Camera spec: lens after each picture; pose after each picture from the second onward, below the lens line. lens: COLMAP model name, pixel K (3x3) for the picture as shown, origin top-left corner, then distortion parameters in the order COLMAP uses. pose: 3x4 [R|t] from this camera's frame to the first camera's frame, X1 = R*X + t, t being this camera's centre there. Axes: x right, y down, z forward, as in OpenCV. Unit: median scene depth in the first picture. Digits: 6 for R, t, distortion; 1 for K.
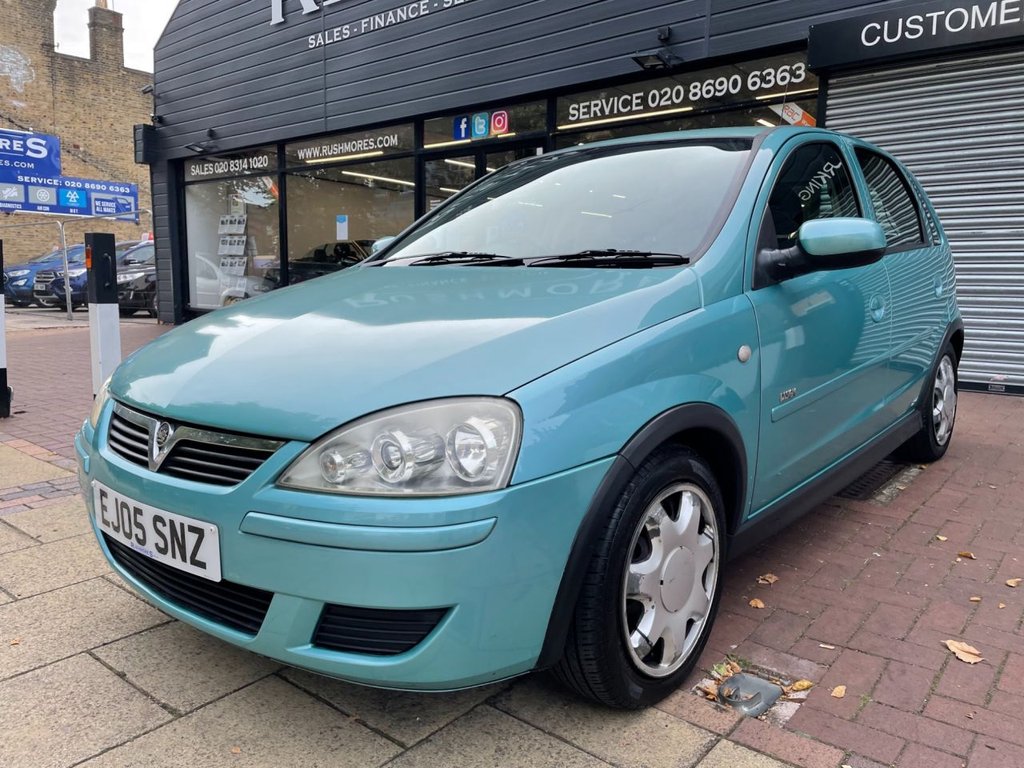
lens RADIAL K [[768.4, 0, 513.4], [0, 768.4, 383.6], [0, 0, 1]] dist [0.084774, -0.105225]
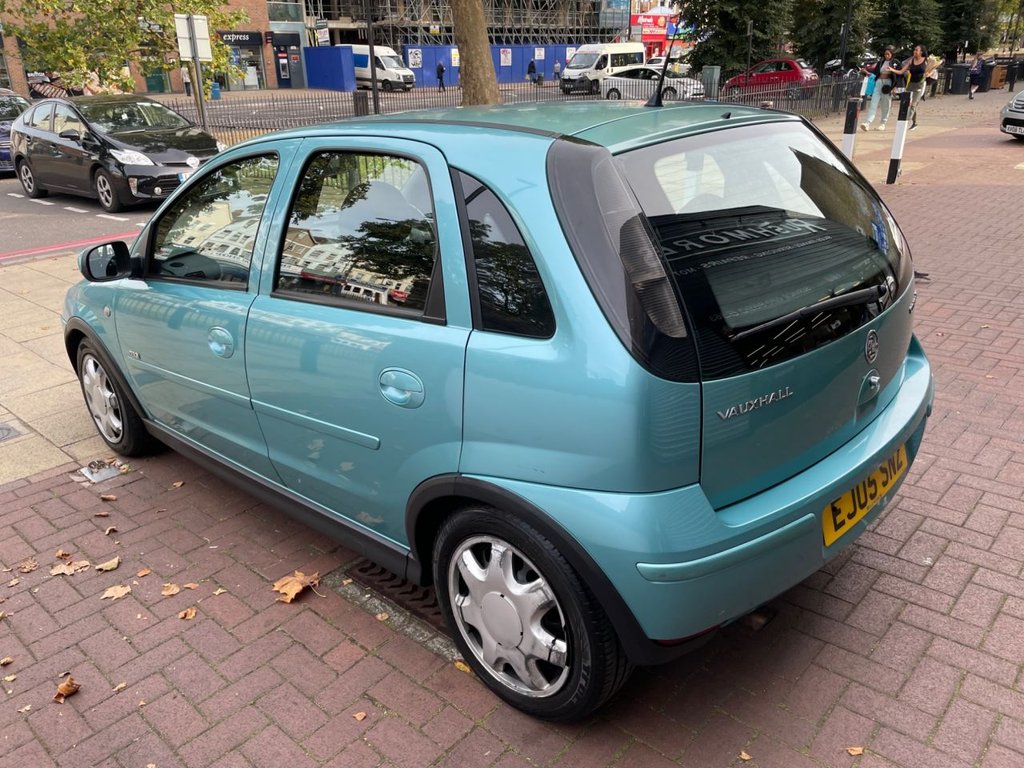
lens RADIAL K [[768.4, 0, 517.1], [0, 768.4, 407.4], [0, 0, 1]] dist [0.084774, -0.105225]
pose [[-0.045847, 0.397102, -0.916629, 1.809057], [-0.108710, 0.910161, 0.399737, -0.597551], [0.993016, 0.117973, 0.001441, 1.825271]]
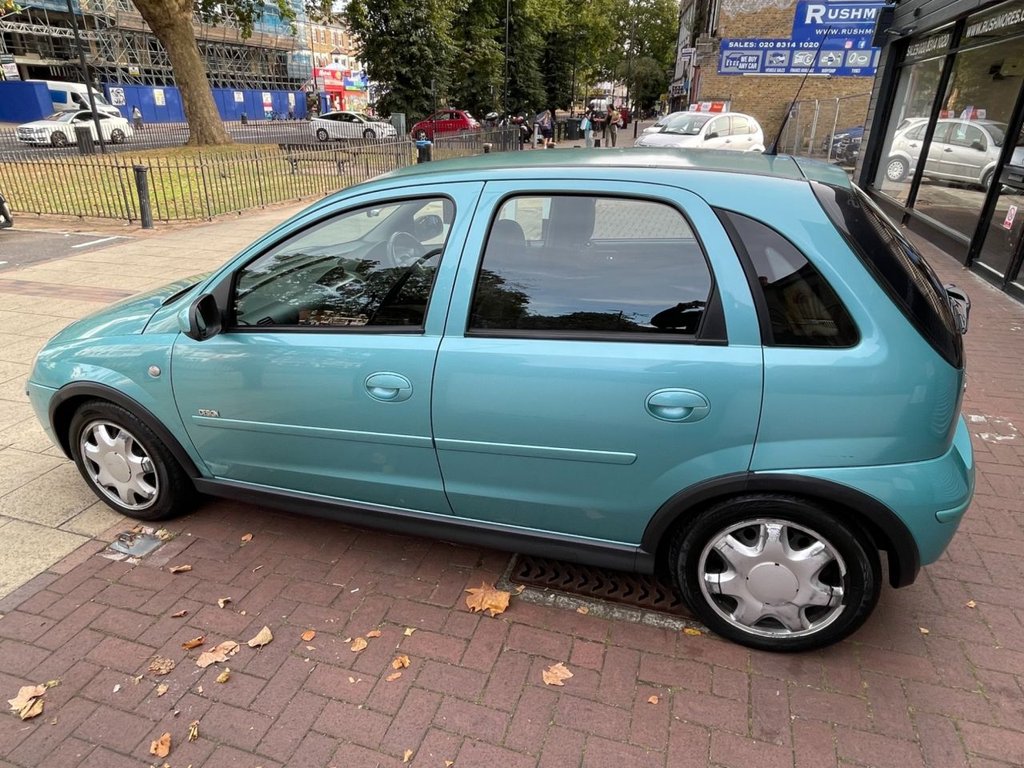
lens RADIAL K [[618.6, 0, 511.1], [0, 618.6, 390.4], [0, 0, 1]] dist [-0.010525, 0.005758]
pose [[0.380915, 0.381581, -0.842199, 1.547123], [-0.131675, 0.923973, 0.359076, -0.516298], [0.915186, -0.025881, 0.402200, 1.106517]]
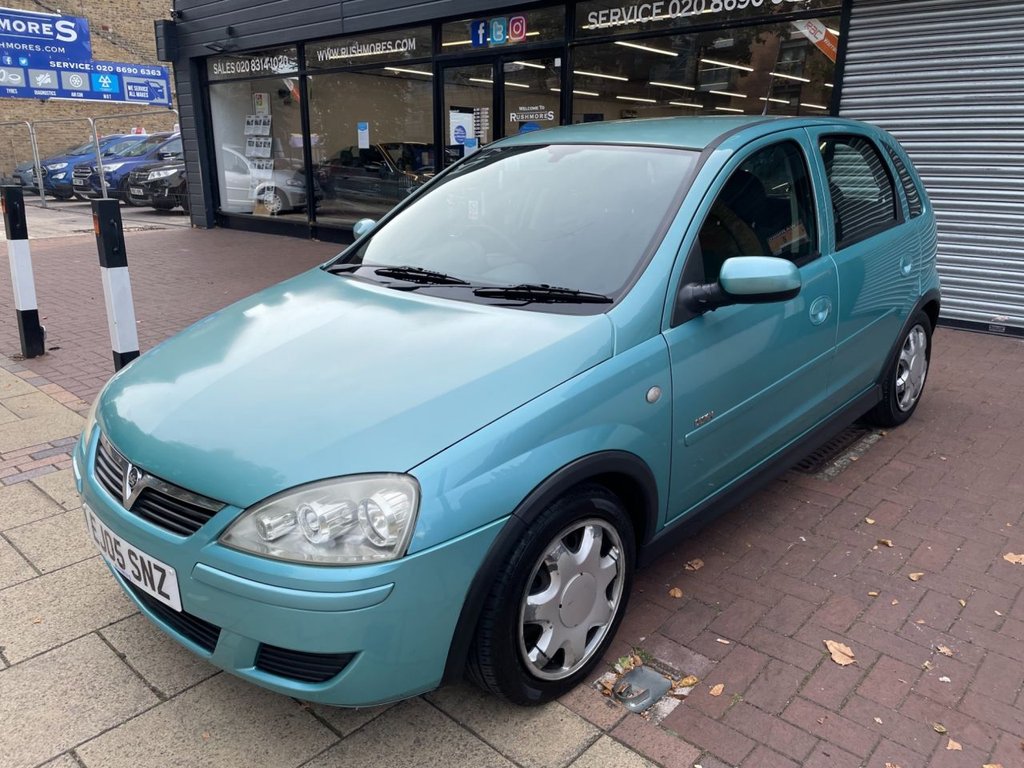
lens RADIAL K [[768.4, 0, 520.8], [0, 768.4, 383.7], [0, 0, 1]] dist [0.084774, -0.105225]
pose [[0.998813, 0.009654, -0.047745, 0.154235], [-0.002215, 0.988154, 0.153451, -0.213147], [0.048661, -0.153163, 0.987002, -0.088316]]
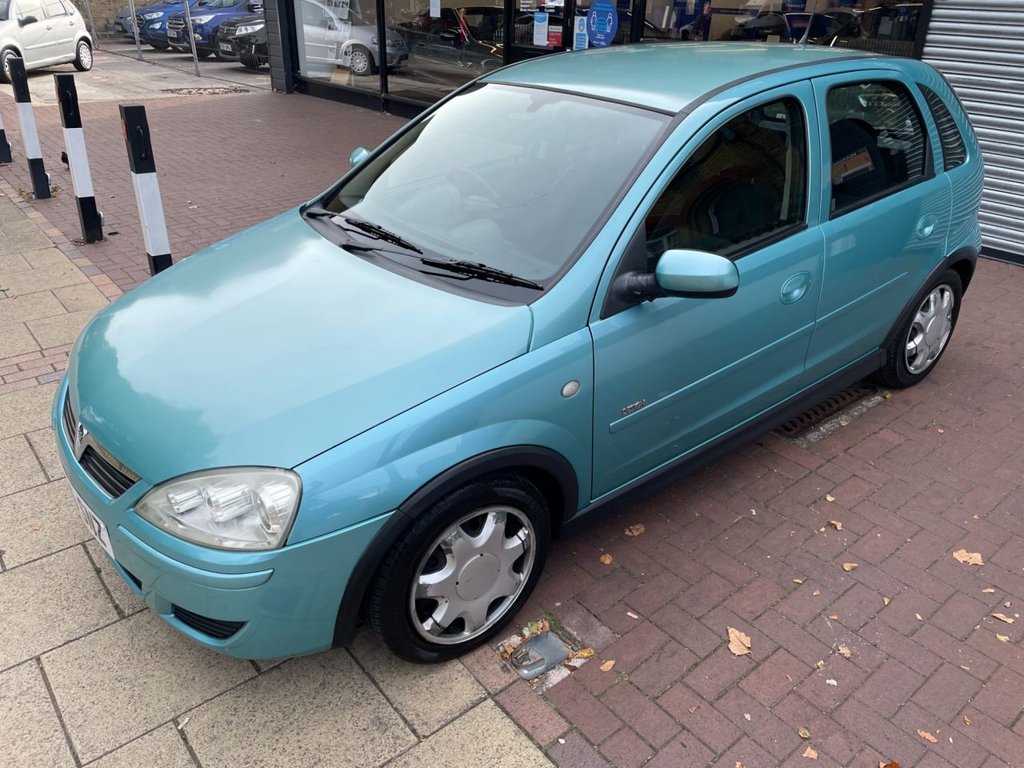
lens RADIAL K [[768.4, 0, 521.1], [0, 768.4, 384.2], [0, 0, 1]] dist [0.084774, -0.105225]
pose [[0.982897, 0.096657, -0.156751, 0.384166], [-0.041422, 0.945412, 0.323233, -0.383859], [0.179437, -0.311212, 0.933247, -0.043550]]
